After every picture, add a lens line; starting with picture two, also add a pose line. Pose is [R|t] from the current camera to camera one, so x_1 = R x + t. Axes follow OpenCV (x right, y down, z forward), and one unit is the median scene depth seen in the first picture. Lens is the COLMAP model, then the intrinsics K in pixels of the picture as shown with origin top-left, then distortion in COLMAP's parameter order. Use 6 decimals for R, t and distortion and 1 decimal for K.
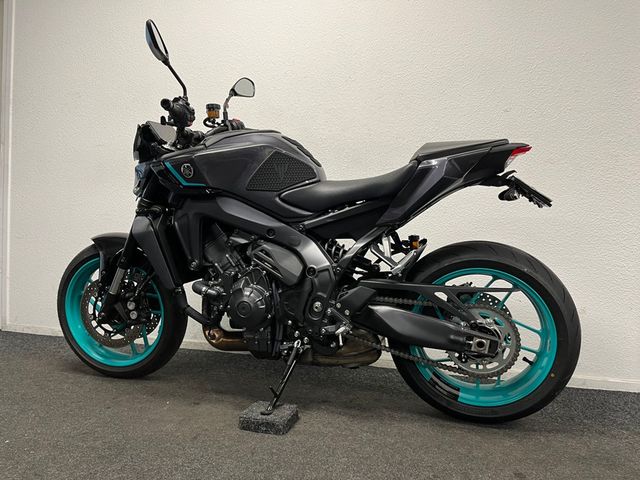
lens RADIAL K [[489.2, 0, 320.0], [0, 489.2, 240.0], [0, 0, 1]] dist [0.034485, -0.003410]
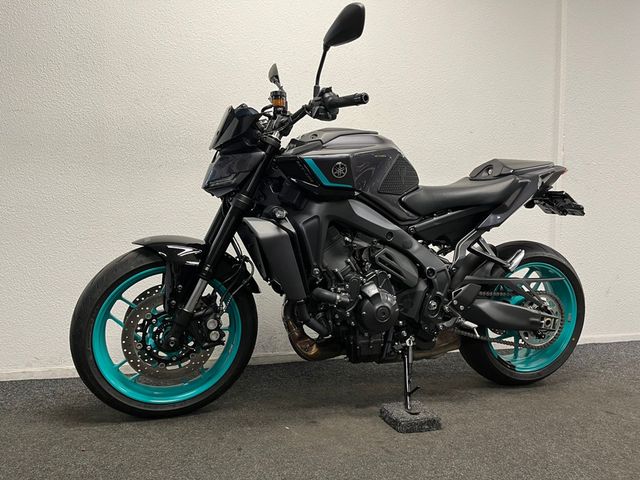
lens RADIAL K [[489.2, 0, 320.0], [0, 489.2, 240.0], [0, 0, 1]] dist [0.034485, -0.003410]
pose [[0.826604, -0.015429, 0.562573, -0.787231], [0.001580, 0.999684, 0.025095, -0.031913], [-0.562782, -0.019855, 0.826367, 0.249522]]
